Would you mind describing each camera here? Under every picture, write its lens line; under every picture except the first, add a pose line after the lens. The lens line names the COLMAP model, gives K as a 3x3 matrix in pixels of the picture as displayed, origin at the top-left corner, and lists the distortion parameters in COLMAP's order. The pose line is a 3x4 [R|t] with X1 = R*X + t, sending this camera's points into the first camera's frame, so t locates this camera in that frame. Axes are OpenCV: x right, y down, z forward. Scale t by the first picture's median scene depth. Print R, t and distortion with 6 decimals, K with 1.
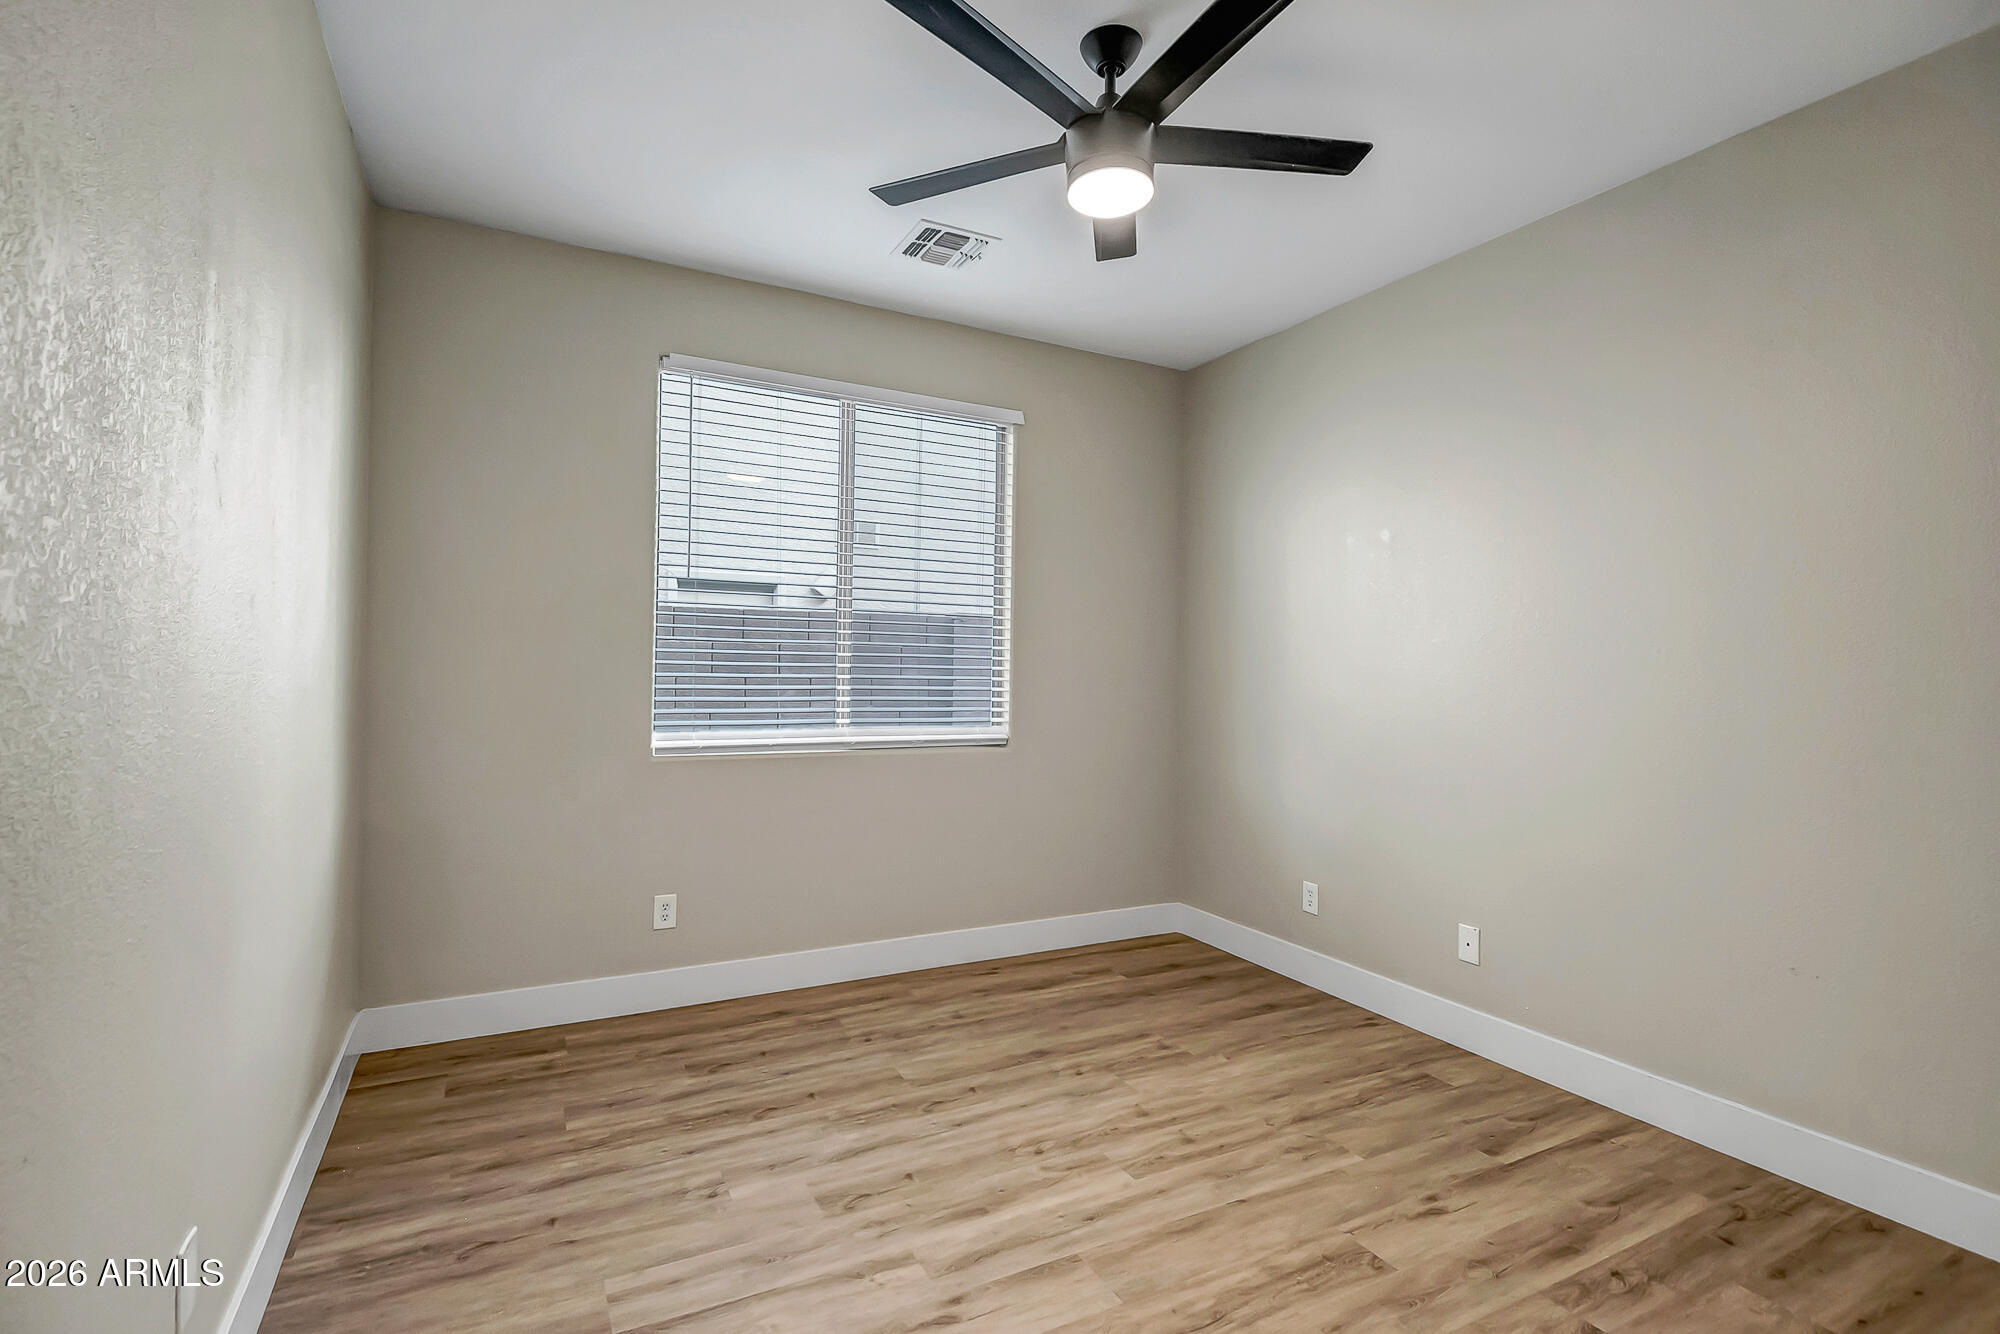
lens RADIAL K [[934.1, 0, 1004.7], [0, 934.1, 654.7], [0, 0, 1]] dist [0.024565, -0.023620]
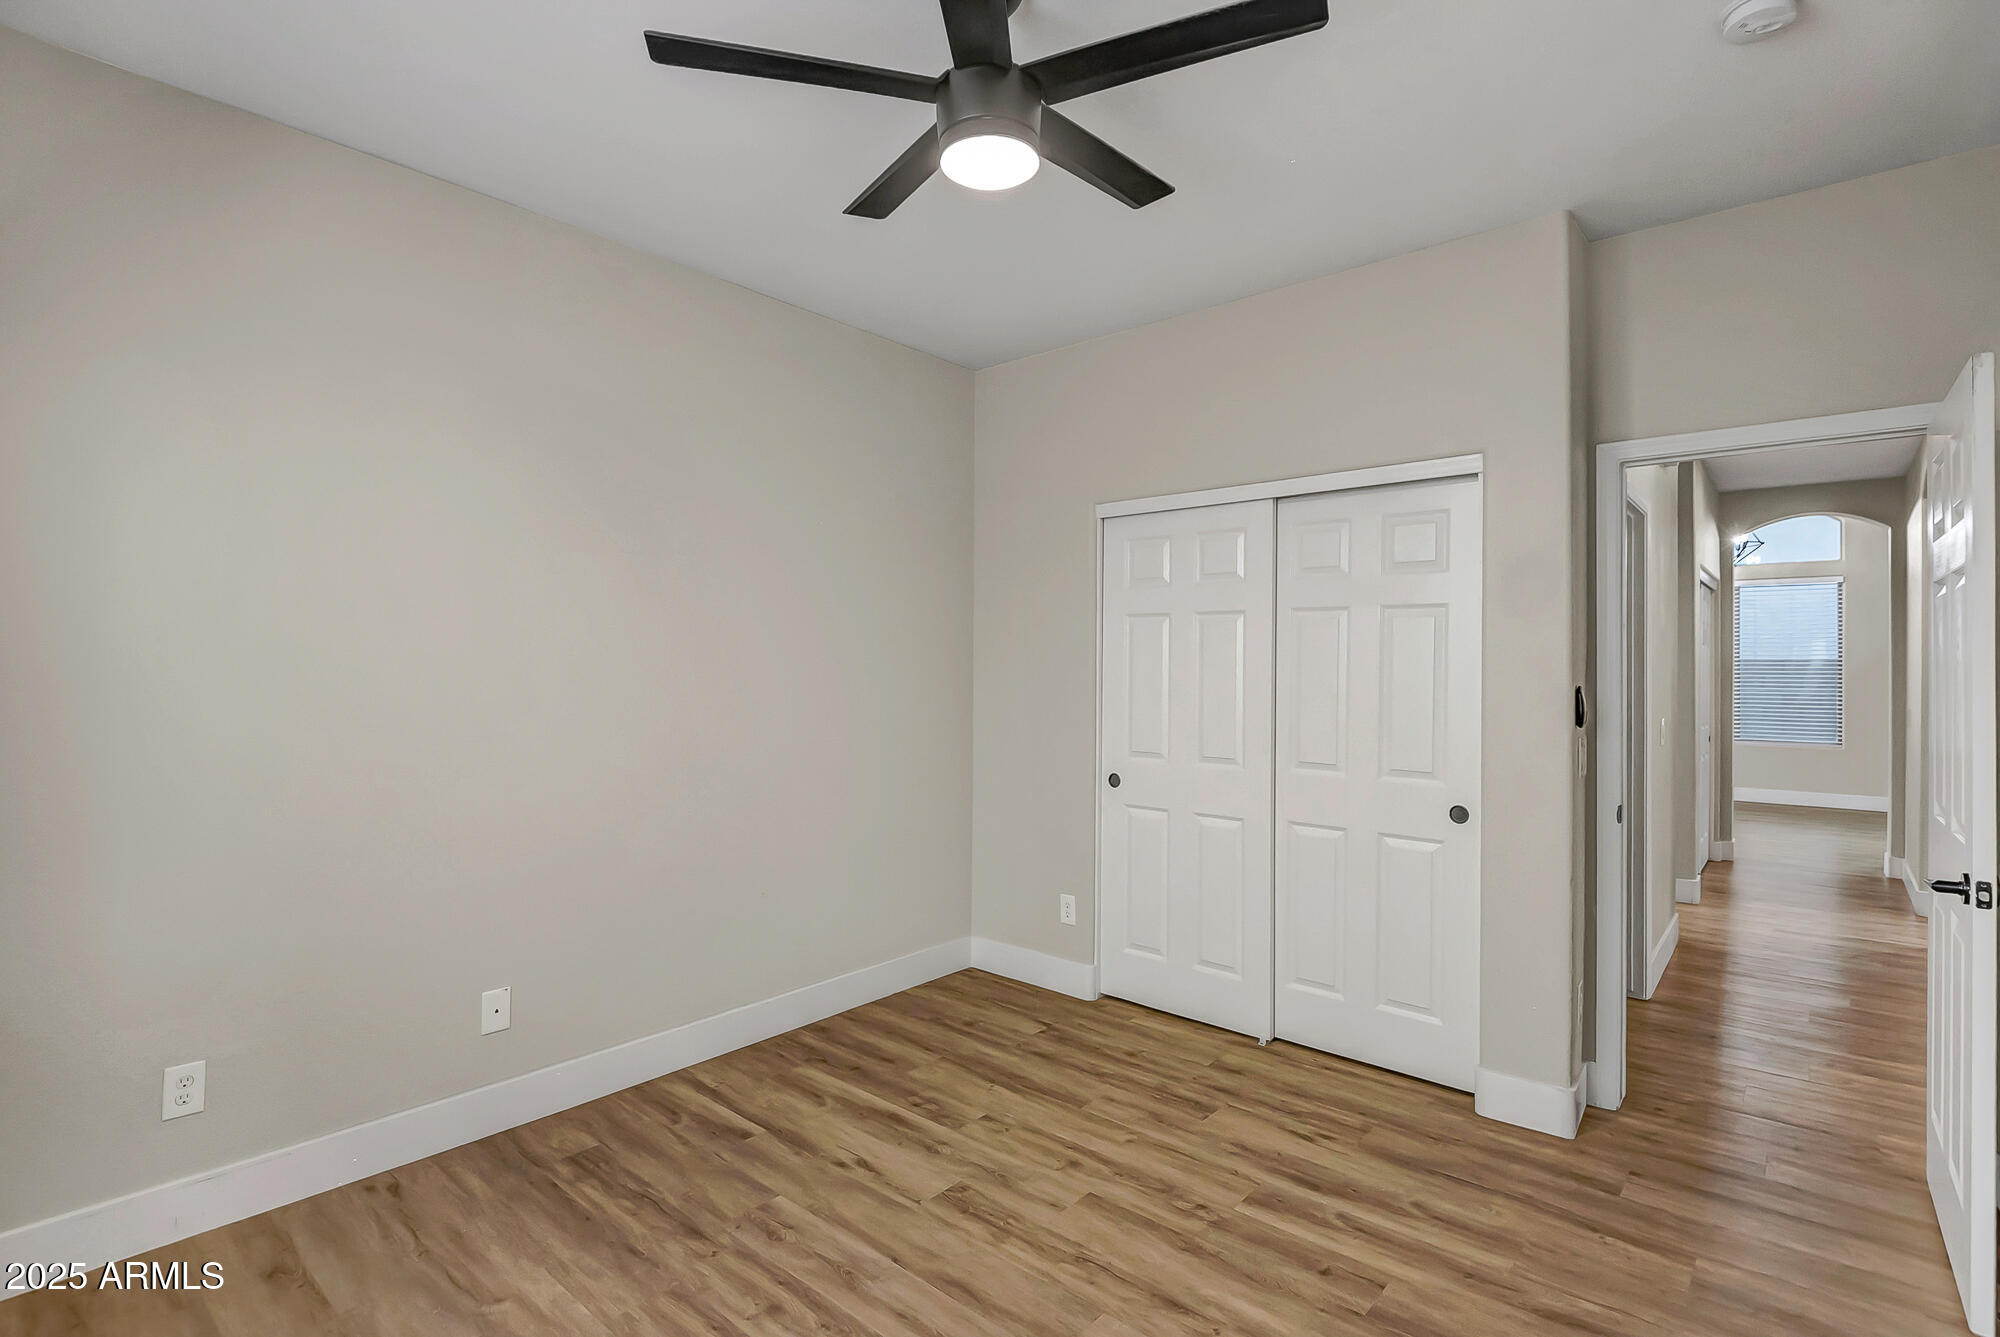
lens RADIAL K [[934.1, 0, 1004.7], [0, 934.1, 656.2], [0, 0, 1]] dist [0.024565, -0.023620]
pose [[-0.354782, -0.000800, 0.934949, -0.622423], [-0.020106, 0.999775, -0.006774, -0.026394], [-0.934733, -0.021201, -0.354718, 1.142188]]
